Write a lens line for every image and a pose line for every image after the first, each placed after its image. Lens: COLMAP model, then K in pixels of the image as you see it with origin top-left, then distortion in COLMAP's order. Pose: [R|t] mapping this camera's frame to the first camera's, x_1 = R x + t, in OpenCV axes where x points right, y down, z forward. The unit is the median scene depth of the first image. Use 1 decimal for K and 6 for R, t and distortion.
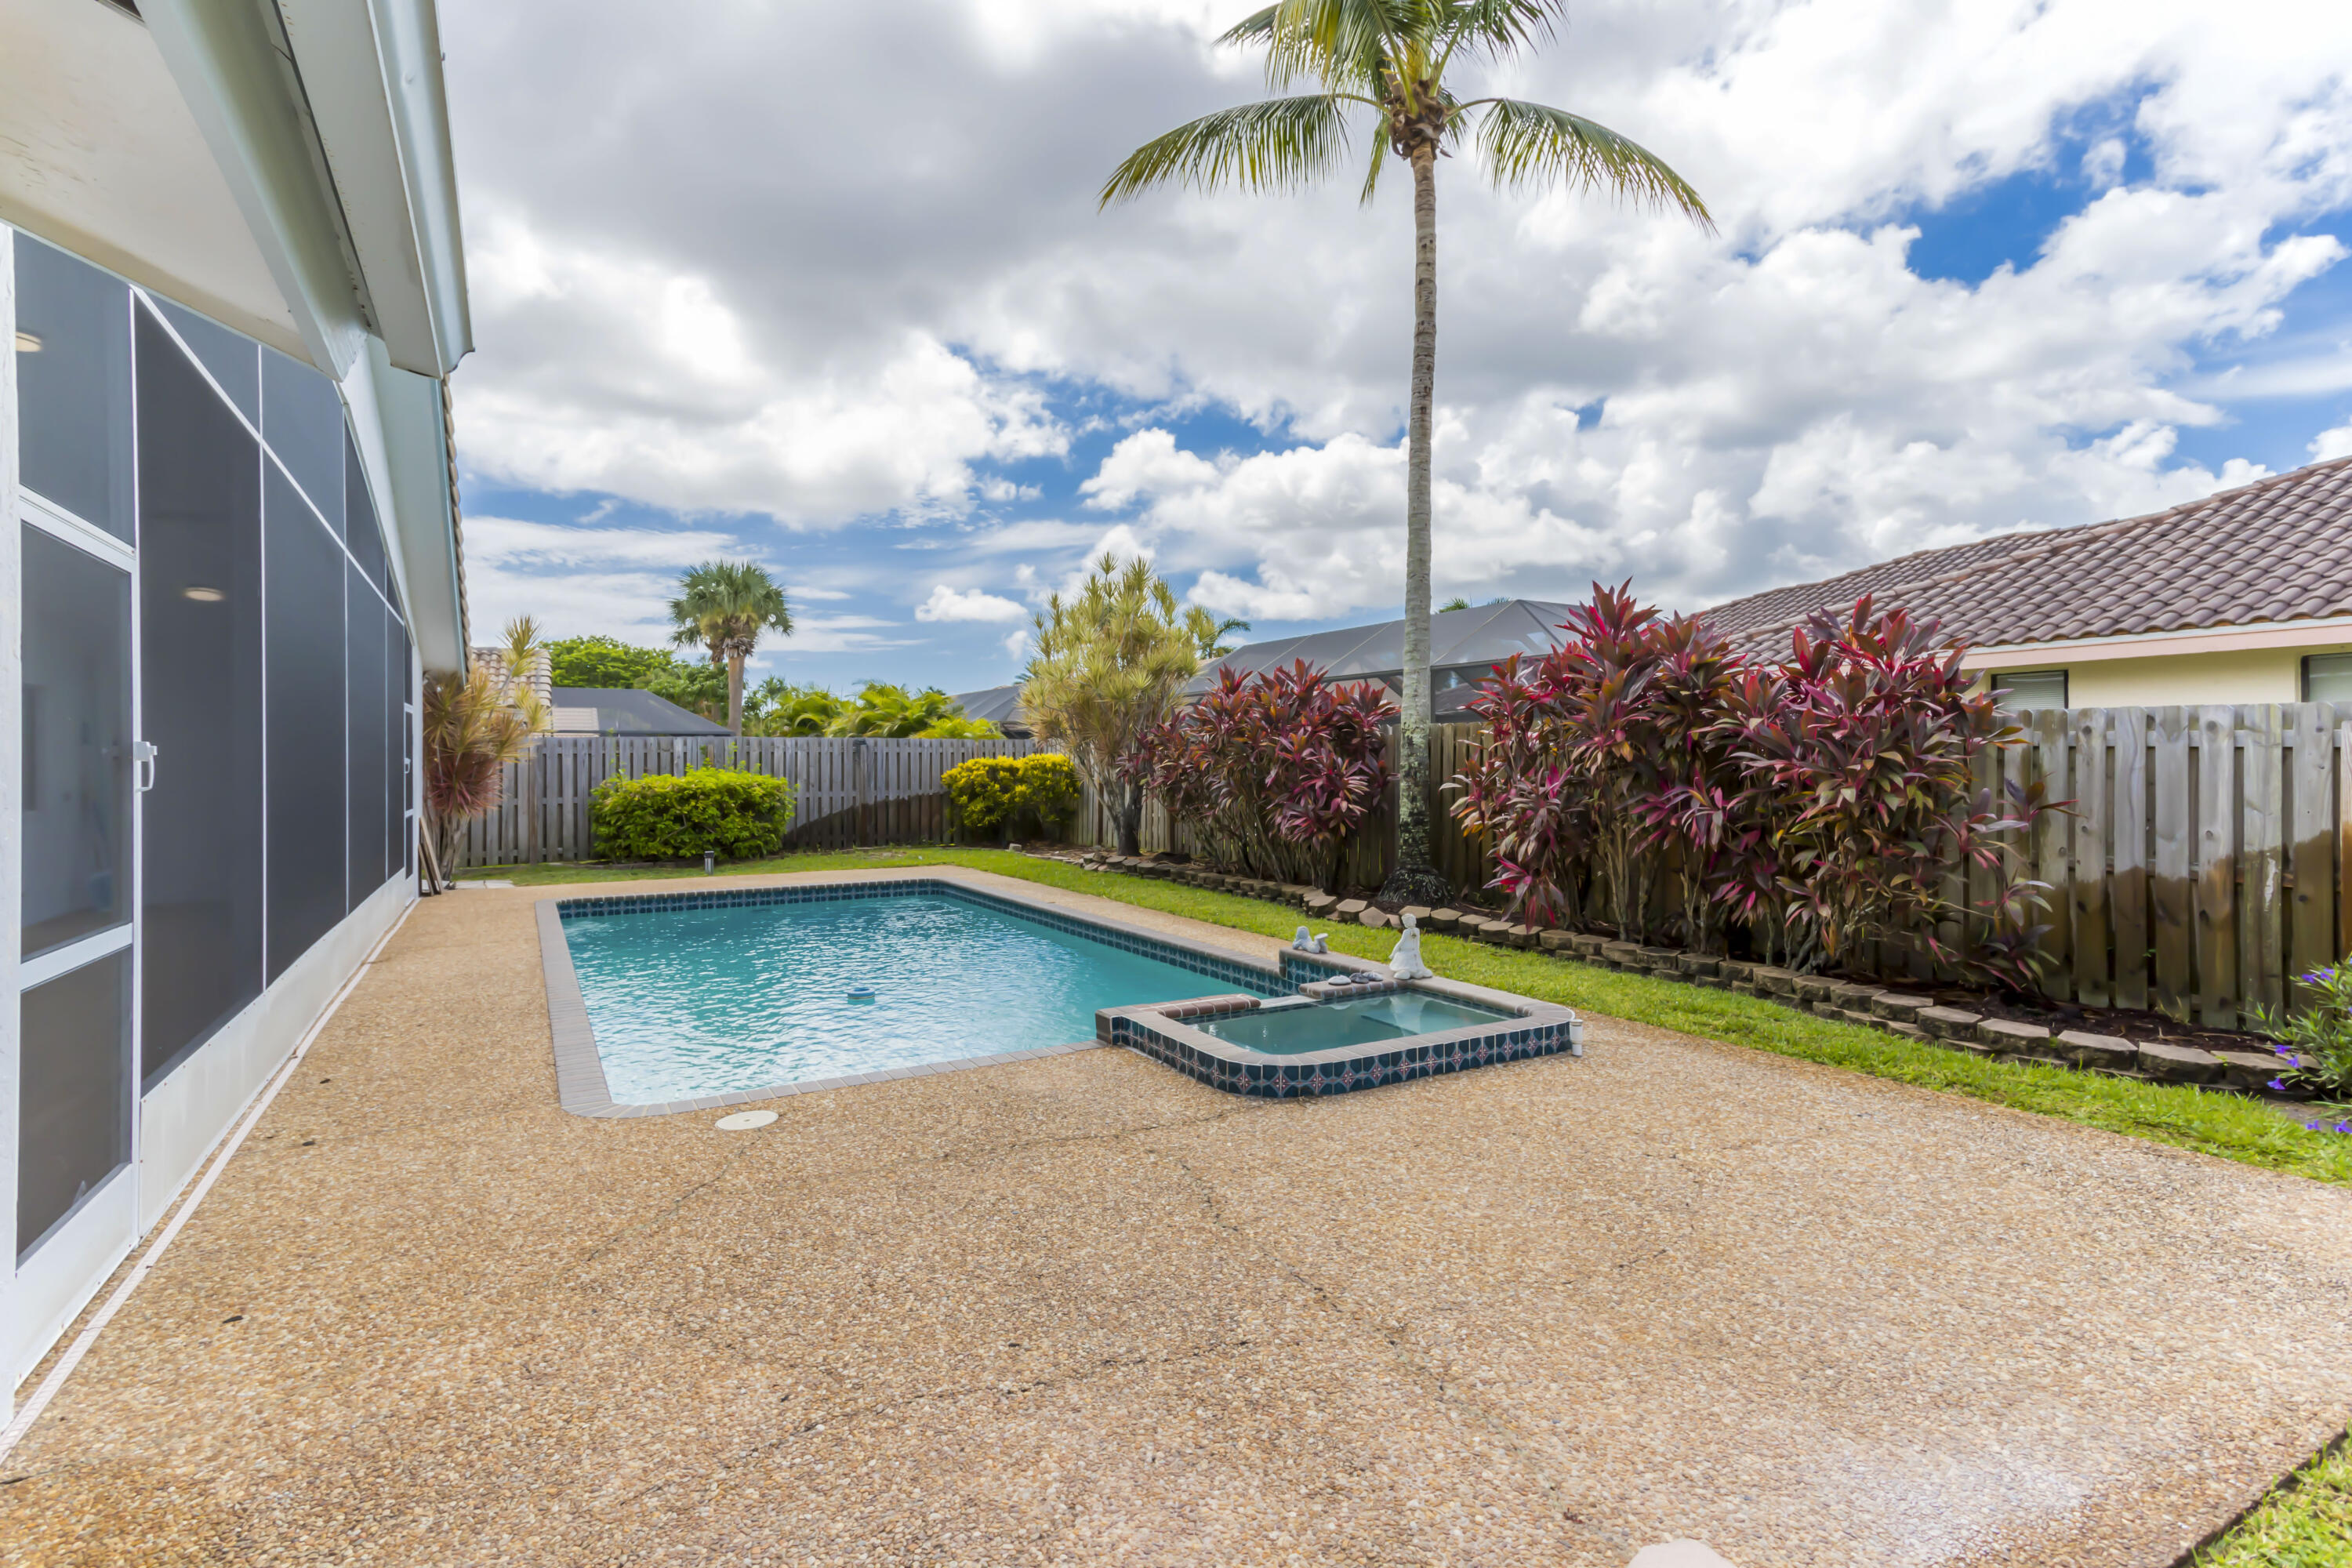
lens RADIAL K [[1132.2, 0, 1180.2], [0, 1132.2, 772.8], [0, 0, 1]] dist [0.012042, 0.001132]
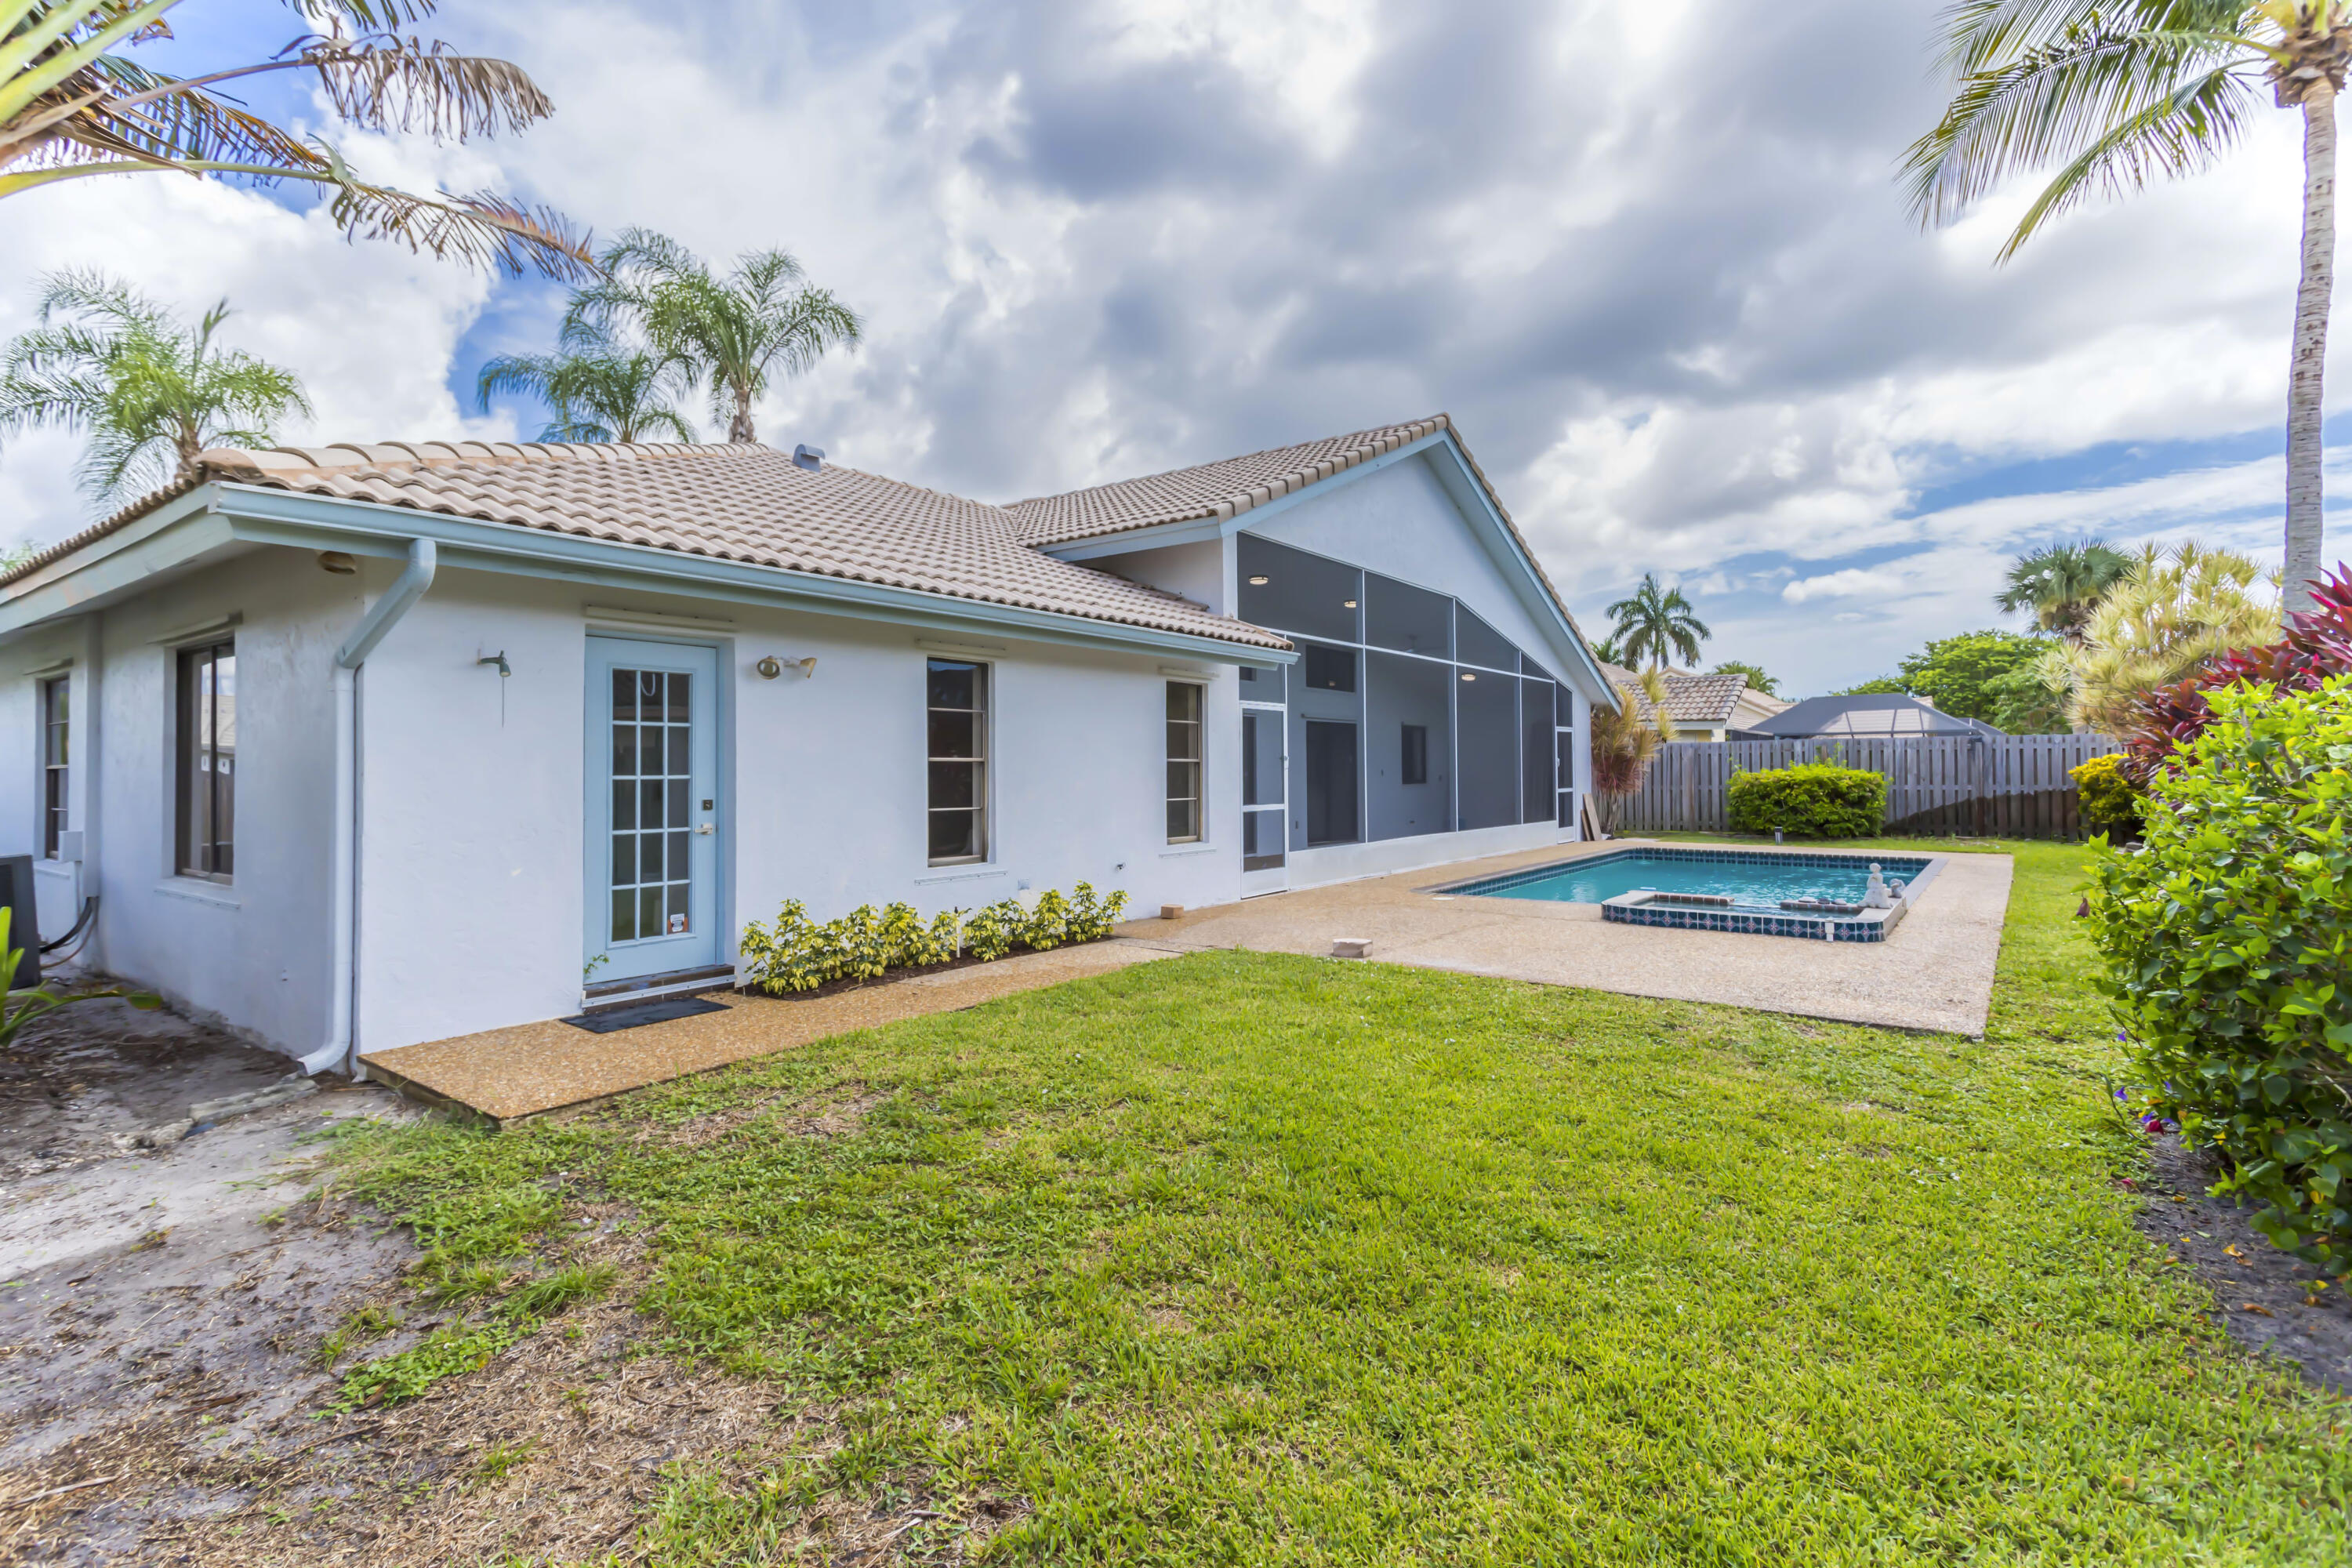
lens RADIAL K [[1132.2, 0, 1175.7], [0, 1132.2, 771.3], [0, 0, 1]] dist [0.012042, 0.001132]
pose [[0.387037, 0.004700, -0.922052, 0.478160], [-0.002299, 0.999989, 0.004132, 0.000361], [0.922061, 0.000520, 0.387044, -0.136345]]
